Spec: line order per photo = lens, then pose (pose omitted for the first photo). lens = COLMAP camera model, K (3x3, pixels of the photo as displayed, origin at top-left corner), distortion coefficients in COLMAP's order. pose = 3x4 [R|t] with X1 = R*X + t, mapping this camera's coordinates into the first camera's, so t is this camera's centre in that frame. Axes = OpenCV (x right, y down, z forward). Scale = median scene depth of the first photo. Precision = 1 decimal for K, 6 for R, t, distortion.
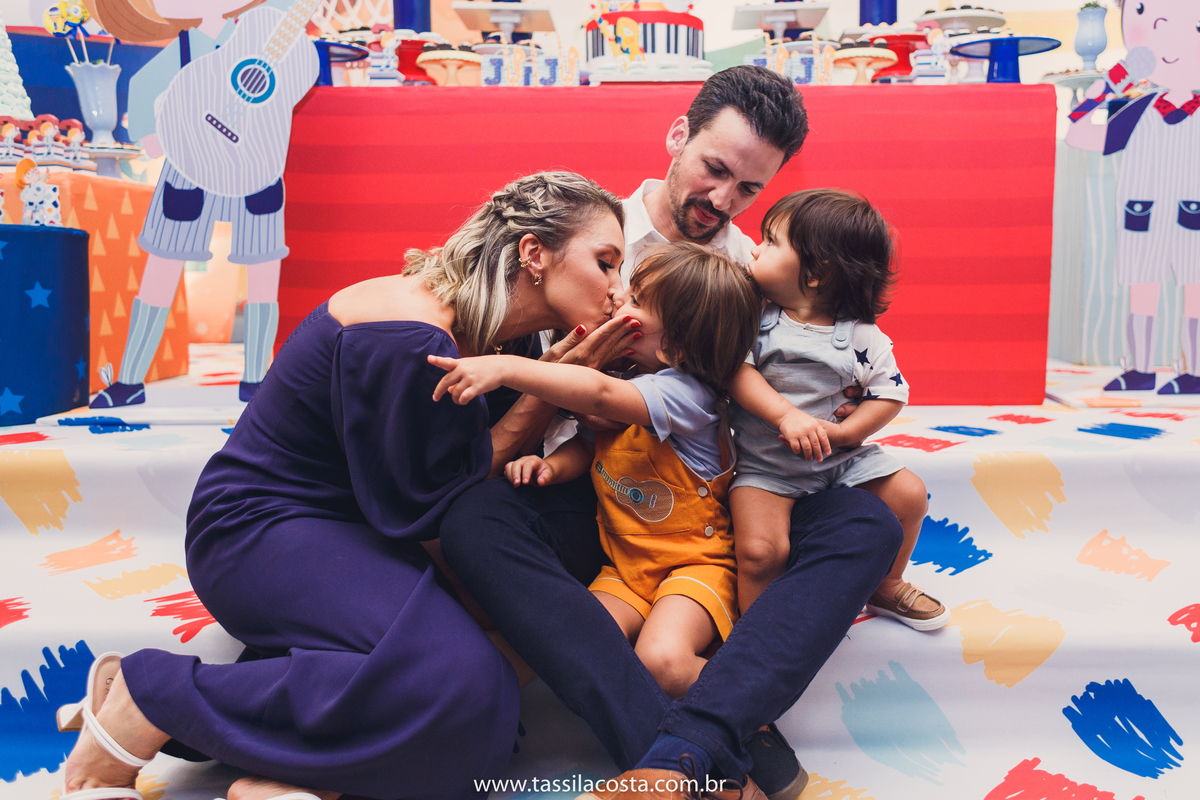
lens RADIAL K [[1036.7, 0, 648.1], [0, 1036.7, 363.1], [0, 0, 1]] dist [0.017691, 0.009272]
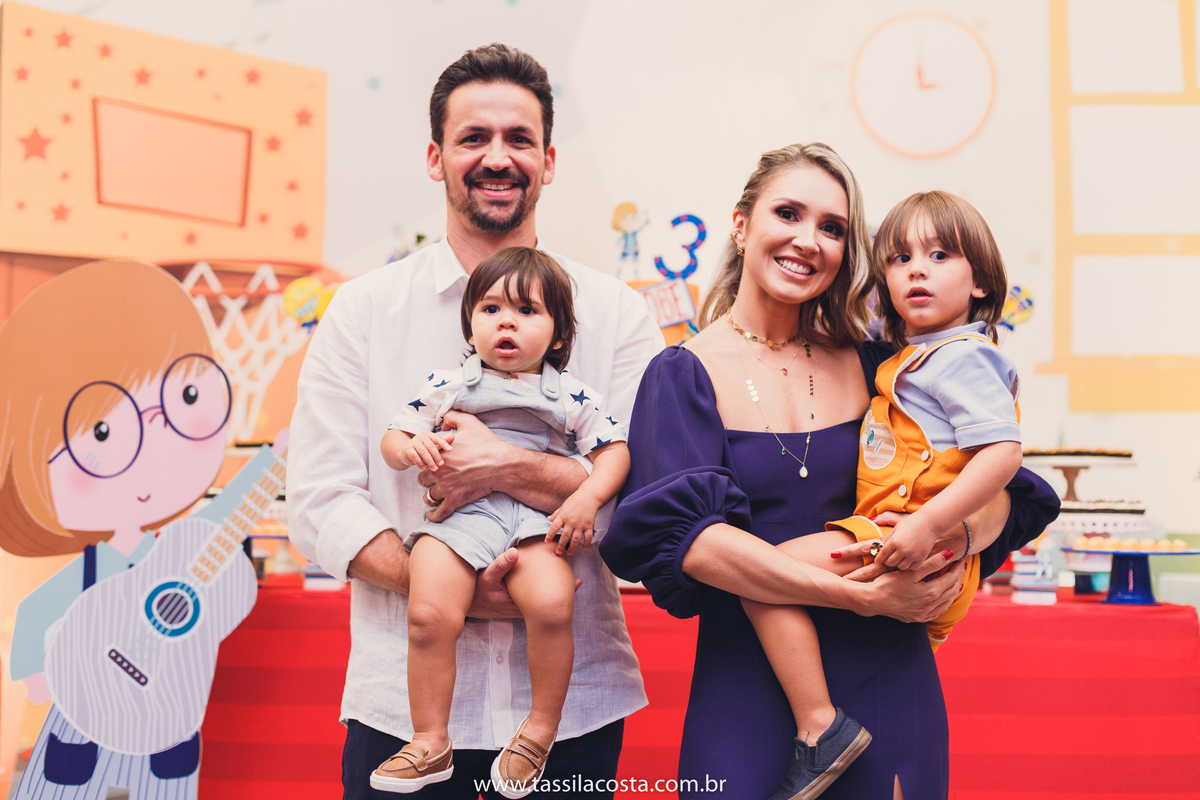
lens RADIAL K [[1761.0, 0, 592.2], [0, 1761.0, 406.1], [0, 0, 1]] dist [-0.017094, 0.000000]
pose [[0.999784, 0.020738, -0.001160, -0.062781], [-0.020639, 0.985649, -0.167542, -0.202828], [-0.002331, 0.167530, 0.985864, -0.331705]]
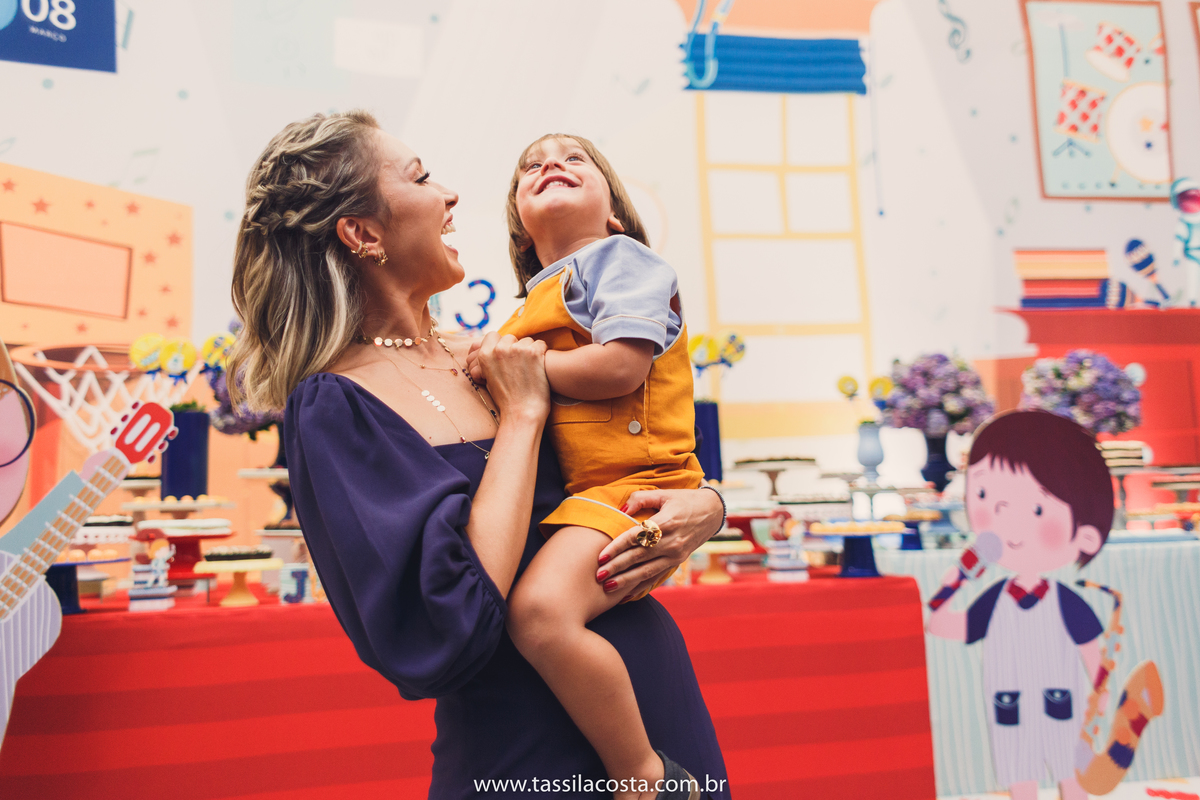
lens RADIAL K [[955.4, 0, 603.8], [0, 955.4, 401.0], [0, 0, 1]] dist [0.036406, -0.026767]
pose [[0.975846, -0.000239, 0.218461, -0.083266], [0.050212, 0.973472, -0.223230, -0.262377], [-0.212612, 0.228807, 0.949970, 0.210063]]
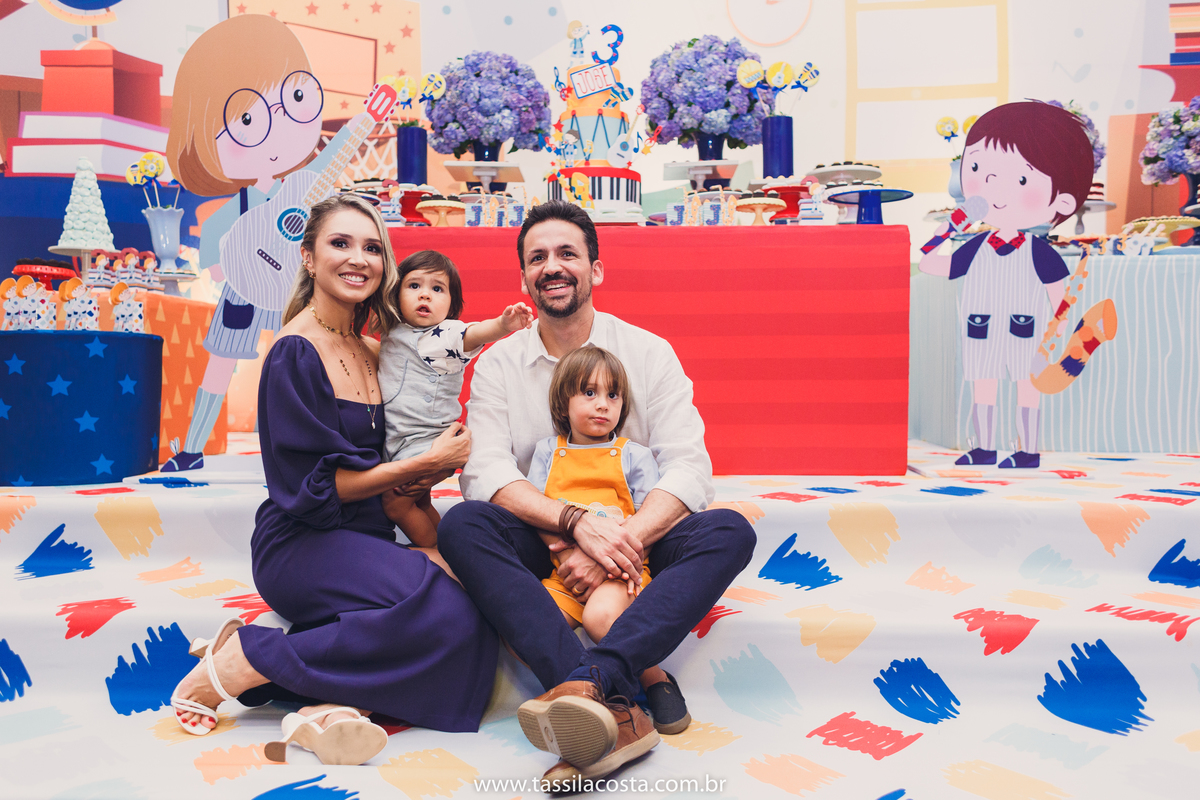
lens RADIAL K [[955.4, 0, 593.7], [0, 955.4, 393.5], [0, 0, 1]] dist [0.036406, -0.026767]
pose [[0.999653, 0.003342, -0.026116, 0.035933], [-0.005238, 0.997328, -0.072871, 0.031118], [0.025803, 0.072982, 0.996999, -0.193222]]
